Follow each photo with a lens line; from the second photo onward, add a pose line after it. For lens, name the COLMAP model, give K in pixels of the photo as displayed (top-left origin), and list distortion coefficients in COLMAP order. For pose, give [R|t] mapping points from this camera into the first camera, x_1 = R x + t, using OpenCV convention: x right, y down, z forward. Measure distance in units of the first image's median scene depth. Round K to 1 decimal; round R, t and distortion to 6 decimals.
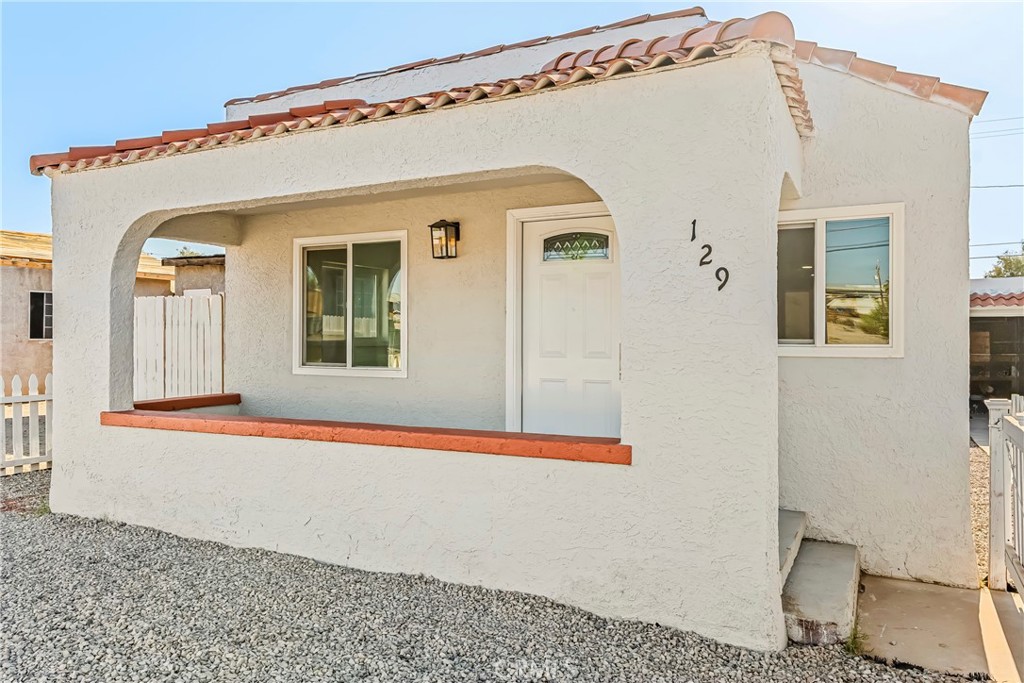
lens RADIAL K [[732.7, 0, 514.8], [0, 732.7, 338.1], [0, 0, 1]] dist [-0.028743, -0.000224]
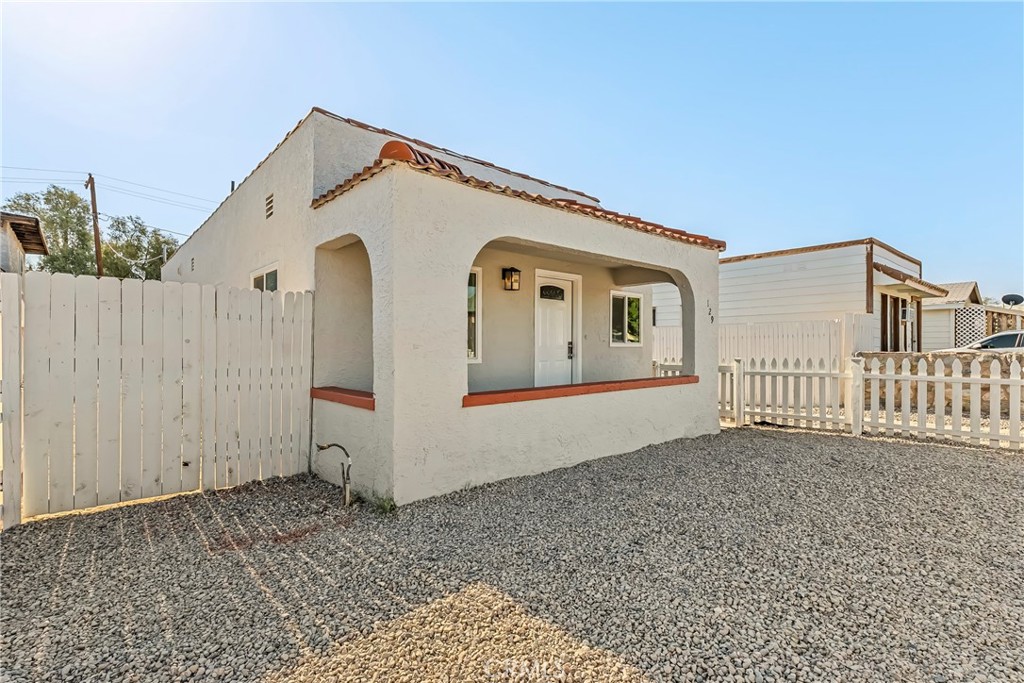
lens RADIAL K [[489.6, 0, 506.5], [0, 489.6, 348.0], [0, 0, 1]] dist [0.002696, -0.000547]
pose [[0.380585, -0.001887, 0.924744, -1.203358], [-0.001307, 0.999996, 0.002578, 0.021773], [-0.924745, -0.002190, 0.380581, 0.611000]]
